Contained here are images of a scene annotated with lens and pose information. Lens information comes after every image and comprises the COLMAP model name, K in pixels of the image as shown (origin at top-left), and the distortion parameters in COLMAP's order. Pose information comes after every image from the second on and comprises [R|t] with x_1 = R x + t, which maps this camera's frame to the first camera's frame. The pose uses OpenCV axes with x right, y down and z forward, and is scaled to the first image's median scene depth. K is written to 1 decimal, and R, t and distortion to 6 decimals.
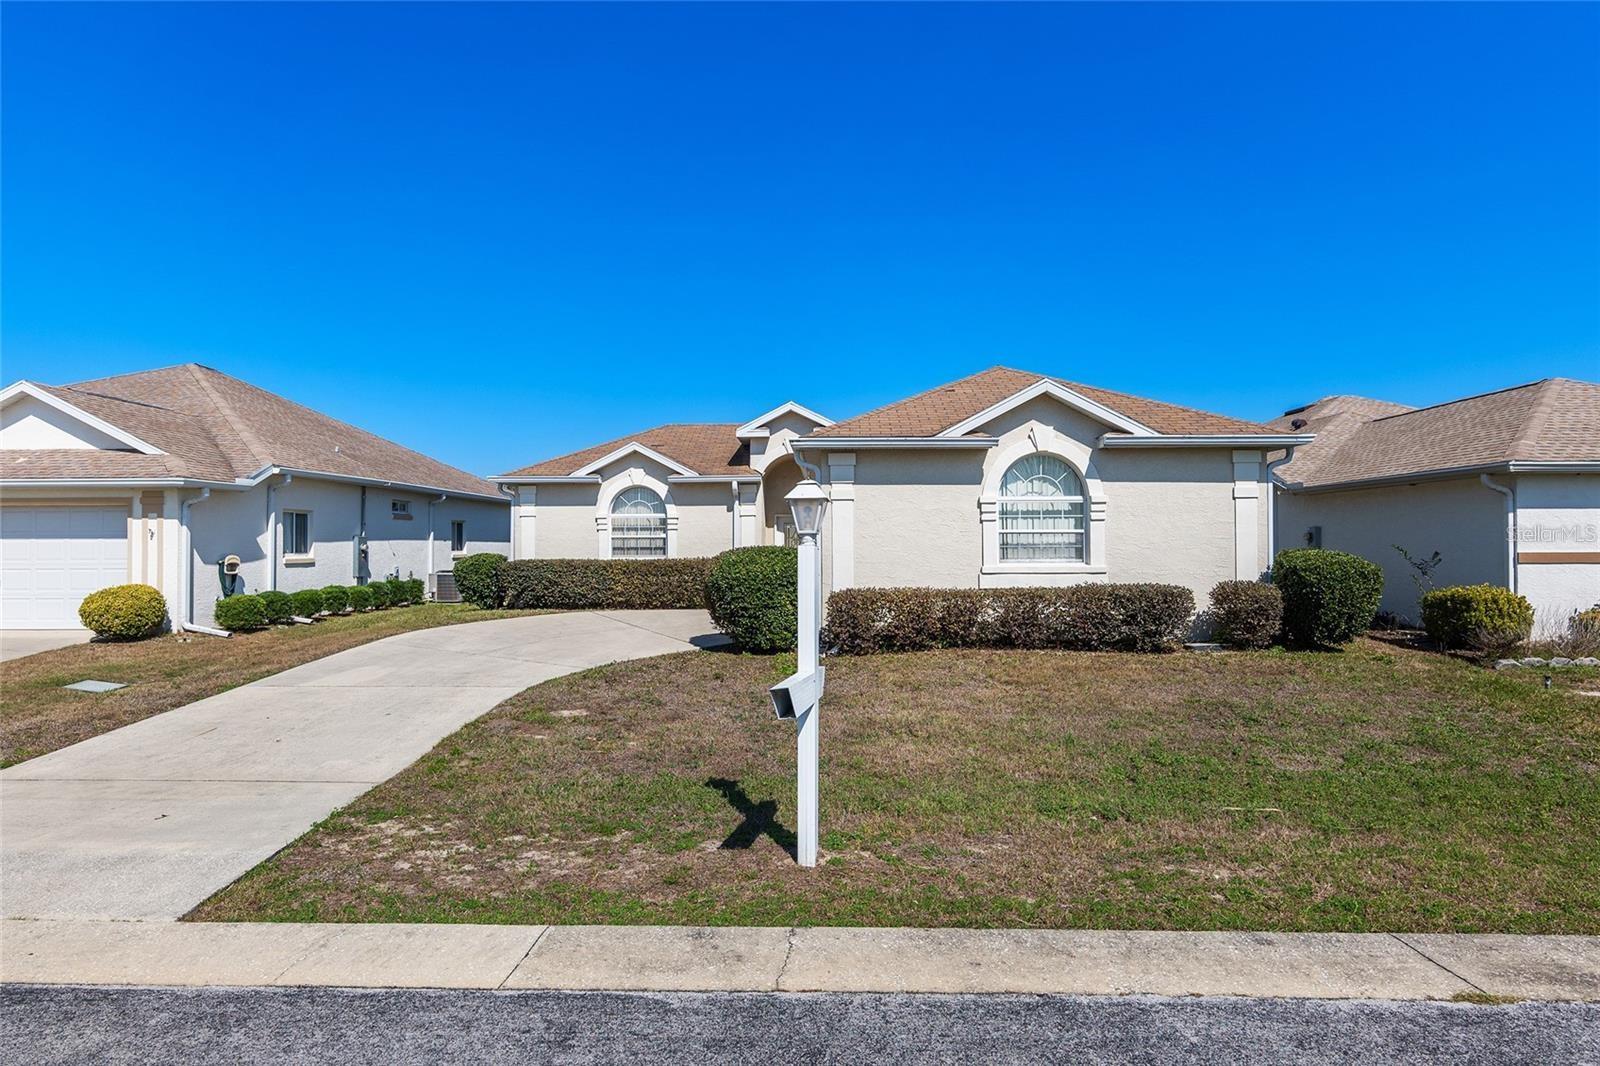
lens RADIAL K [[837.7, 0, 798.9], [0, 837.7, 536.3], [0, 0, 1]] dist [0.002275, 0.000651]
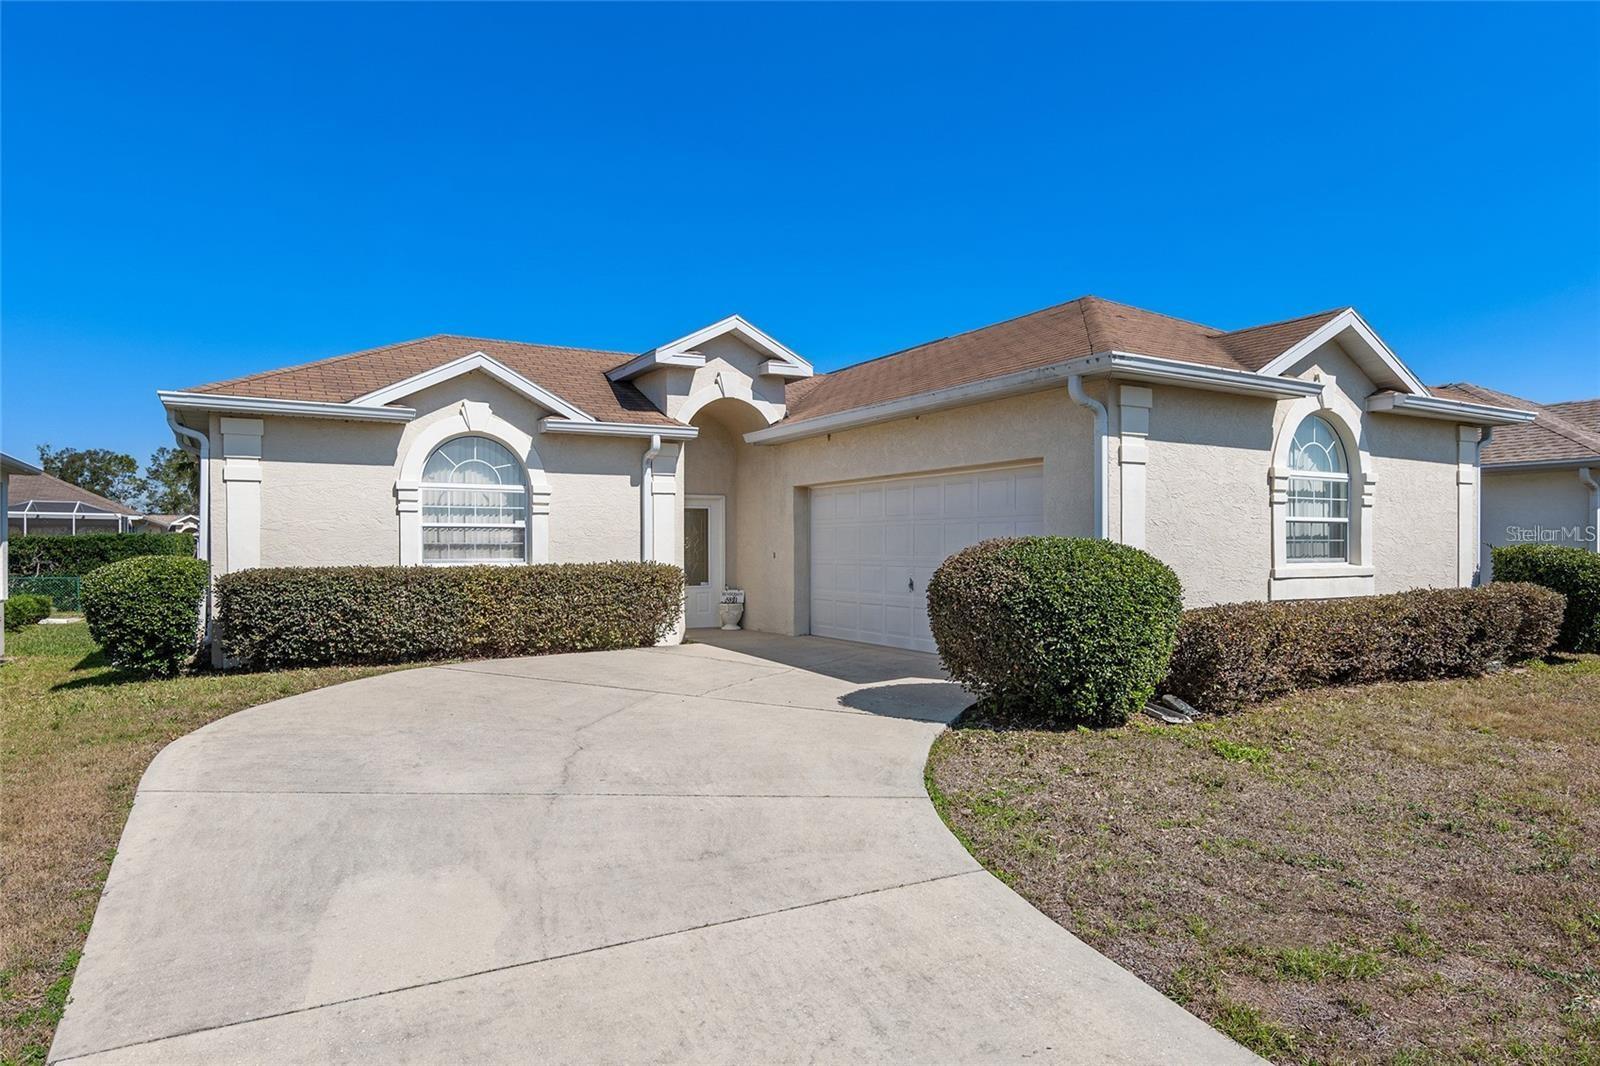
lens RADIAL K [[960.5, 0, 804.5], [0, 960.5, 545.0], [0, 0, 1]] dist [0.003911, 0.000250]
pose [[0.844239, 0.002826, 0.535959, -0.357949], [-0.005165, 0.999983, 0.002863, 0.010834], [-0.535942, -0.005185, 0.844239, 0.357432]]
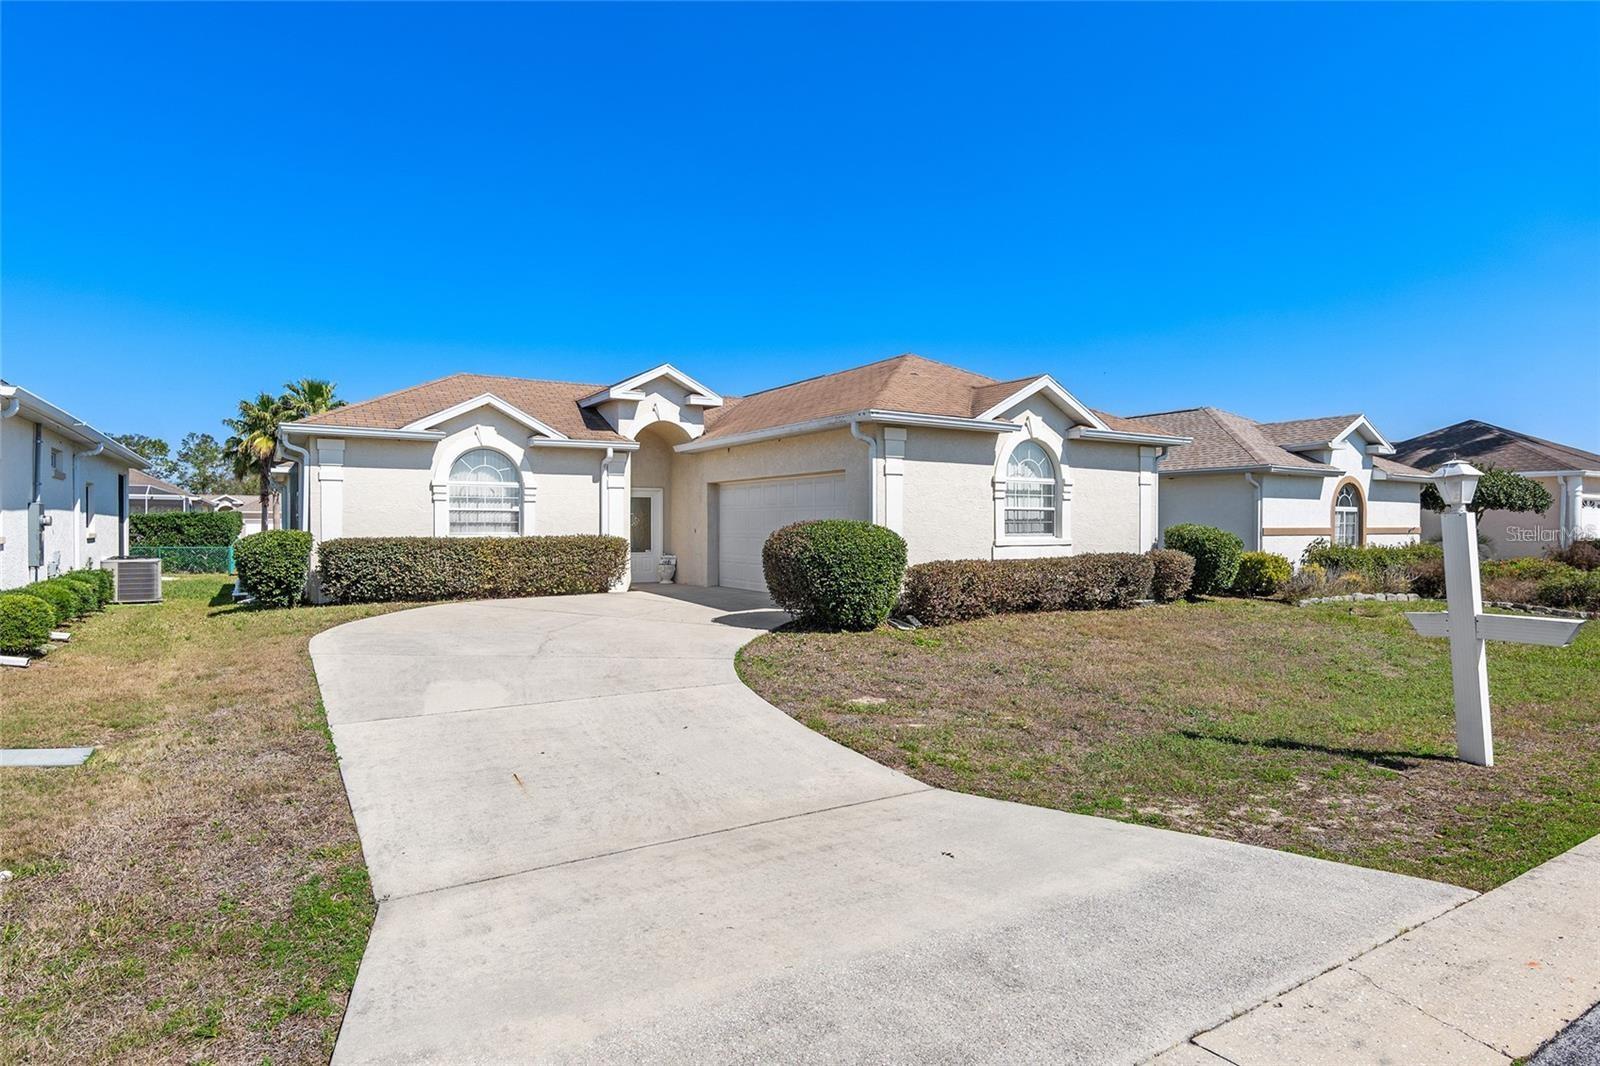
lens RADIAL K [[868.9, 0, 797.2], [0, 868.9, 526.2], [0, 0, 1]] dist [0.003992, 0.000336]
pose [[0.830773, 0.003273, 0.556601, -0.421691], [-0.008562, 0.999940, 0.006900, 0.008437], [-0.556545, -0.010498, 0.830751, 0.131430]]
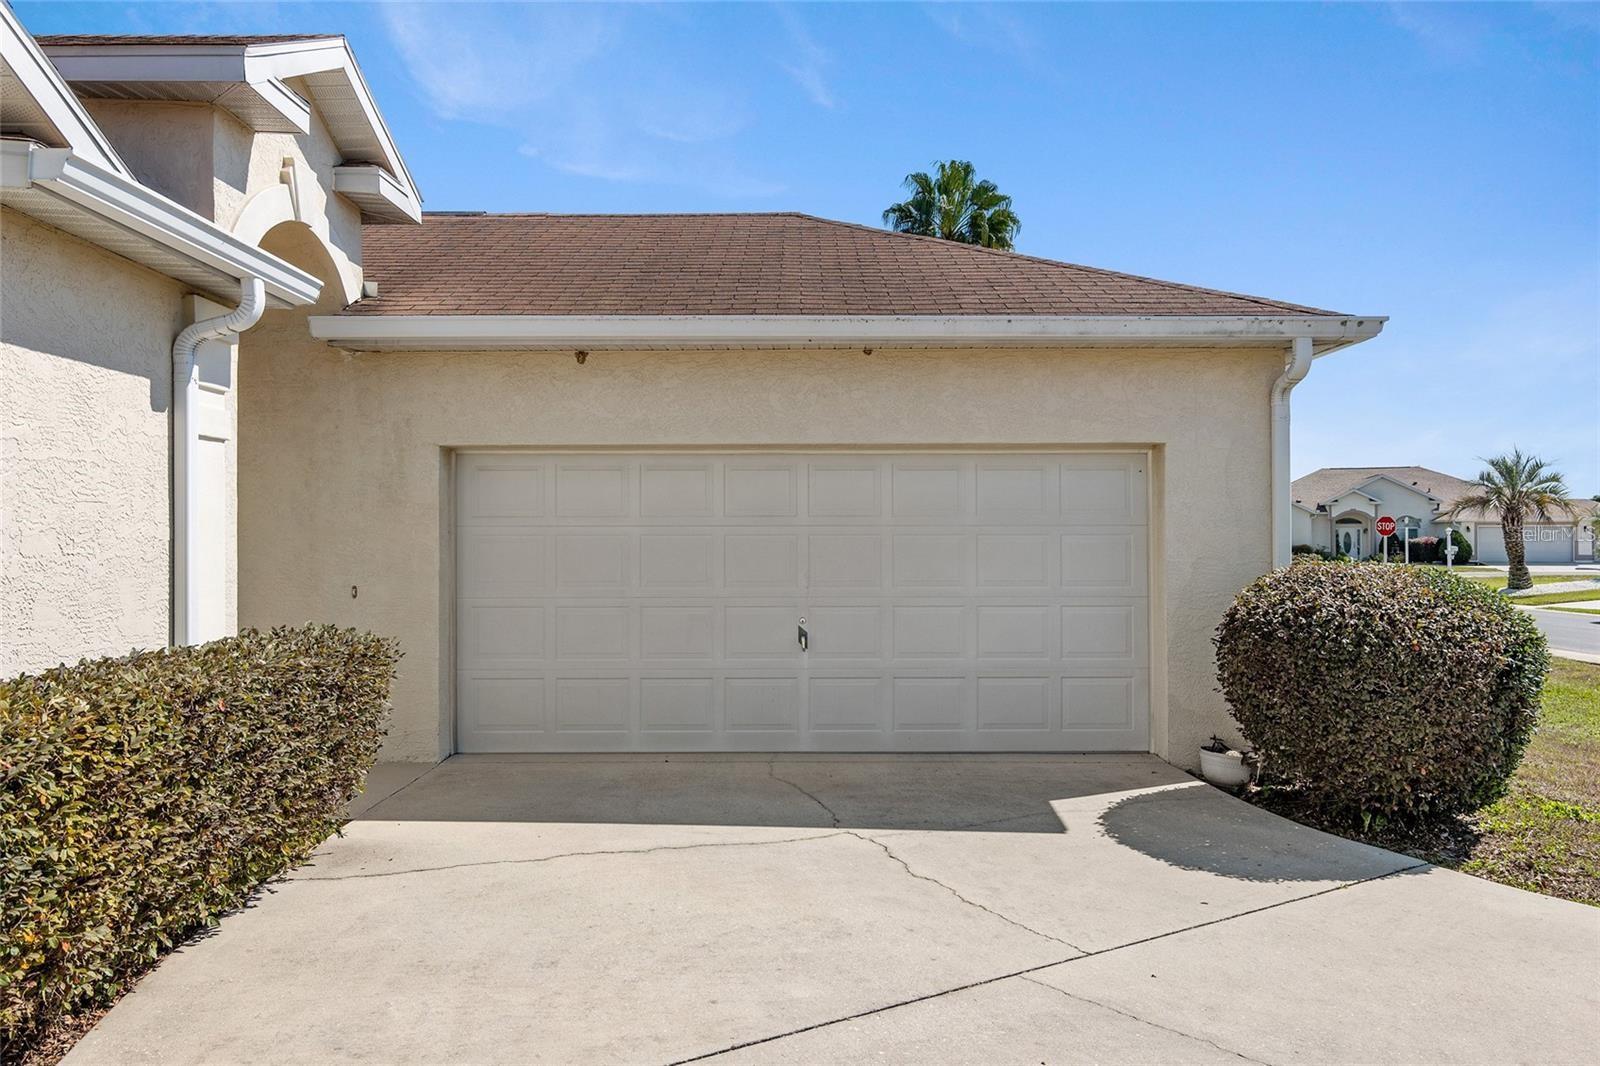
lens RADIAL K [[1082.3, 0, 804.0], [0, 1082.3, 533.6], [0, 0, 1]] dist [0.005915, 0.000325]
pose [[-0.045213, 0.012671, 0.998897, -0.369743], [-0.009758, 0.999866, -0.013125, 0.003940], [-0.998930, -0.010341, -0.045083, 0.868098]]
